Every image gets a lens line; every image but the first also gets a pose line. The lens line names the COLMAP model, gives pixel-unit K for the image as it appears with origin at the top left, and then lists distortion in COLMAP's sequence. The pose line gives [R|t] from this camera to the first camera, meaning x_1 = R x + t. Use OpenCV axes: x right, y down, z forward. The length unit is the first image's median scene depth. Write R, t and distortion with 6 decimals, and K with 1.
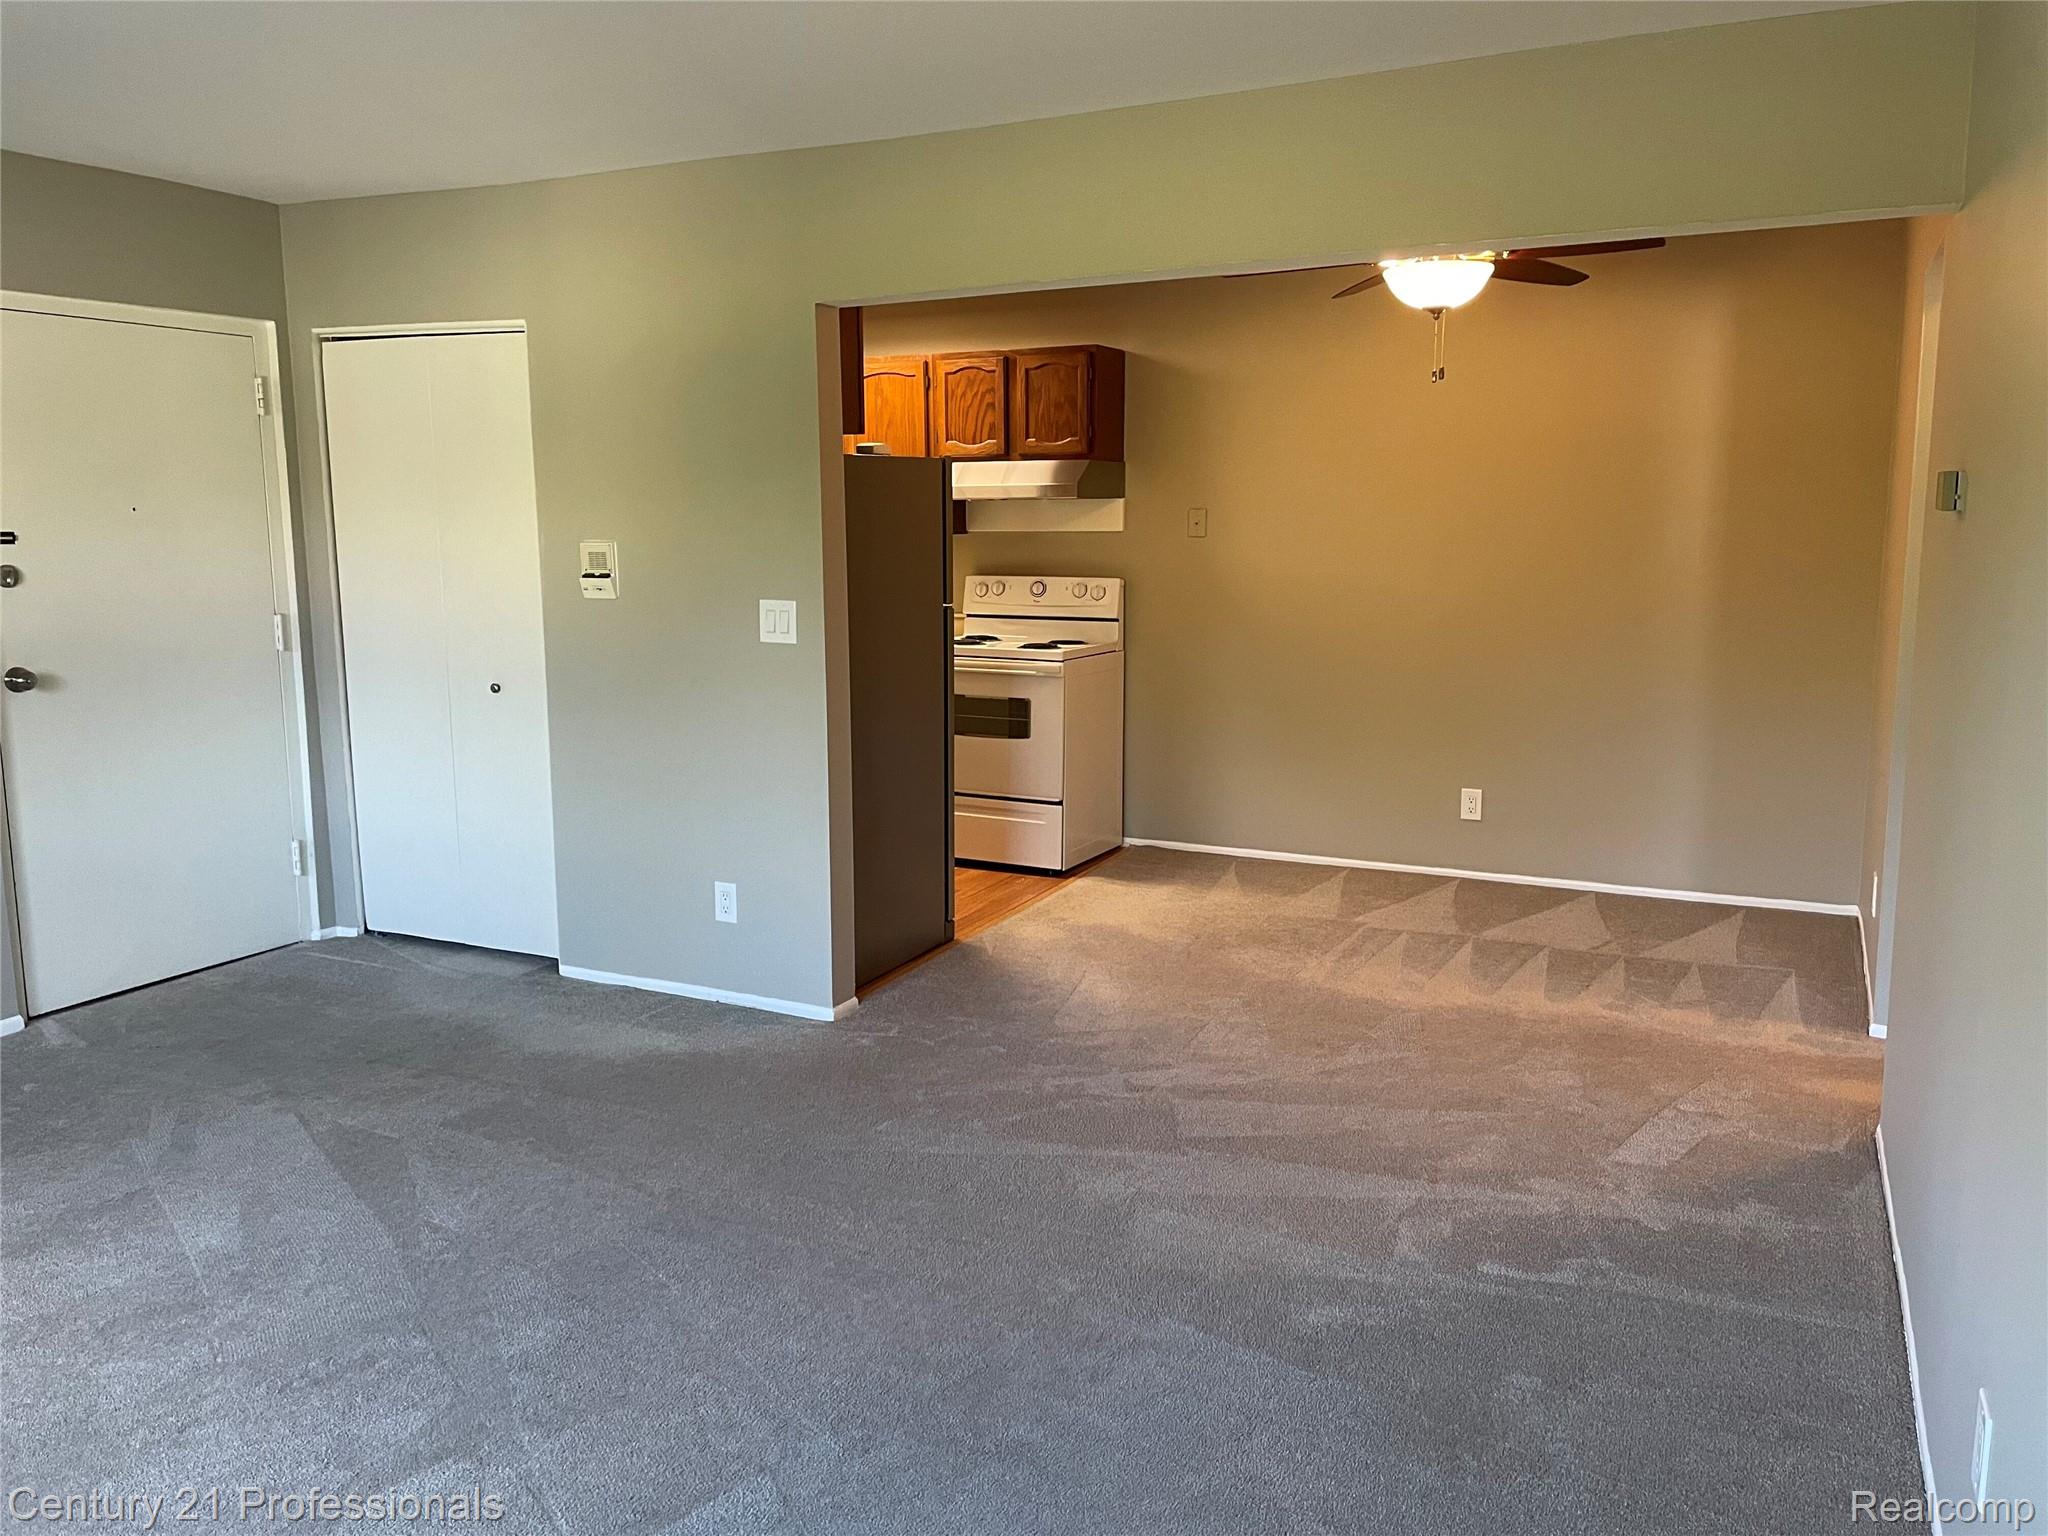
lens RADIAL K [[1525.6, 0, 1015.7], [0, 1525.6, 764.3], [0, 0, 1]] dist [0.051854, -0.067120]
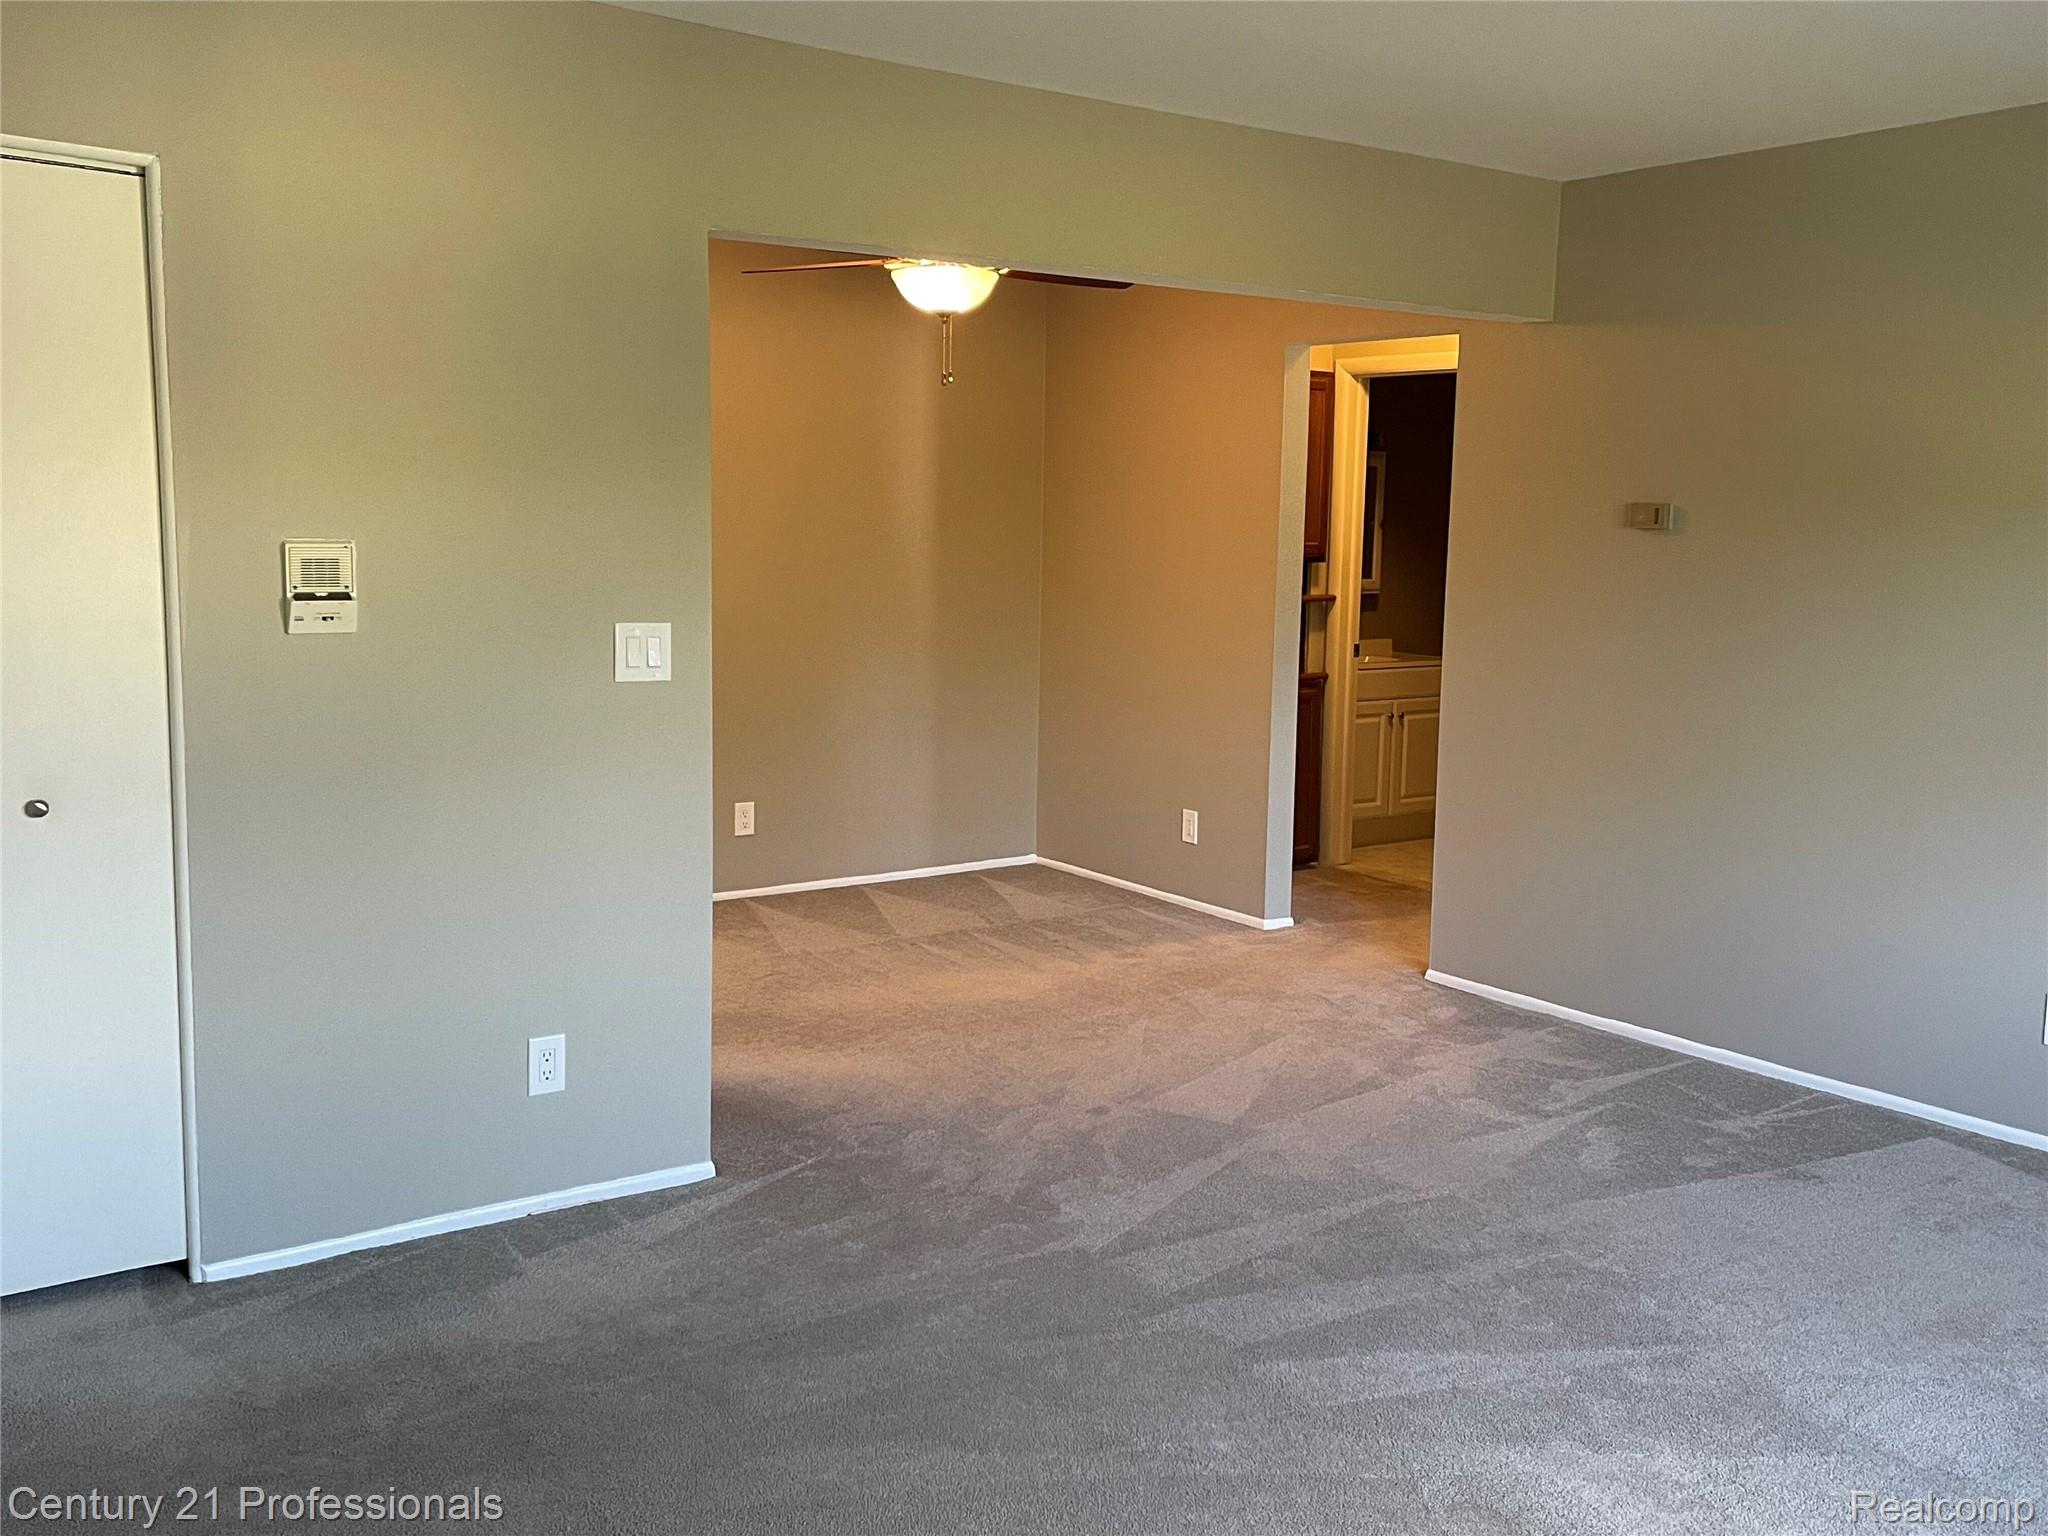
lens RADIAL K [[1822.2, 0, 1022.2], [0, 1822.2, 772.3], [0, 0, 1]] dist [0.021535, -0.011038]
pose [[0.472537, -0.109021, 0.874542, -0.794581], [0.121179, 0.990932, 0.058055, -0.061994], [-0.872940, 0.078543, 0.481463, 0.407279]]
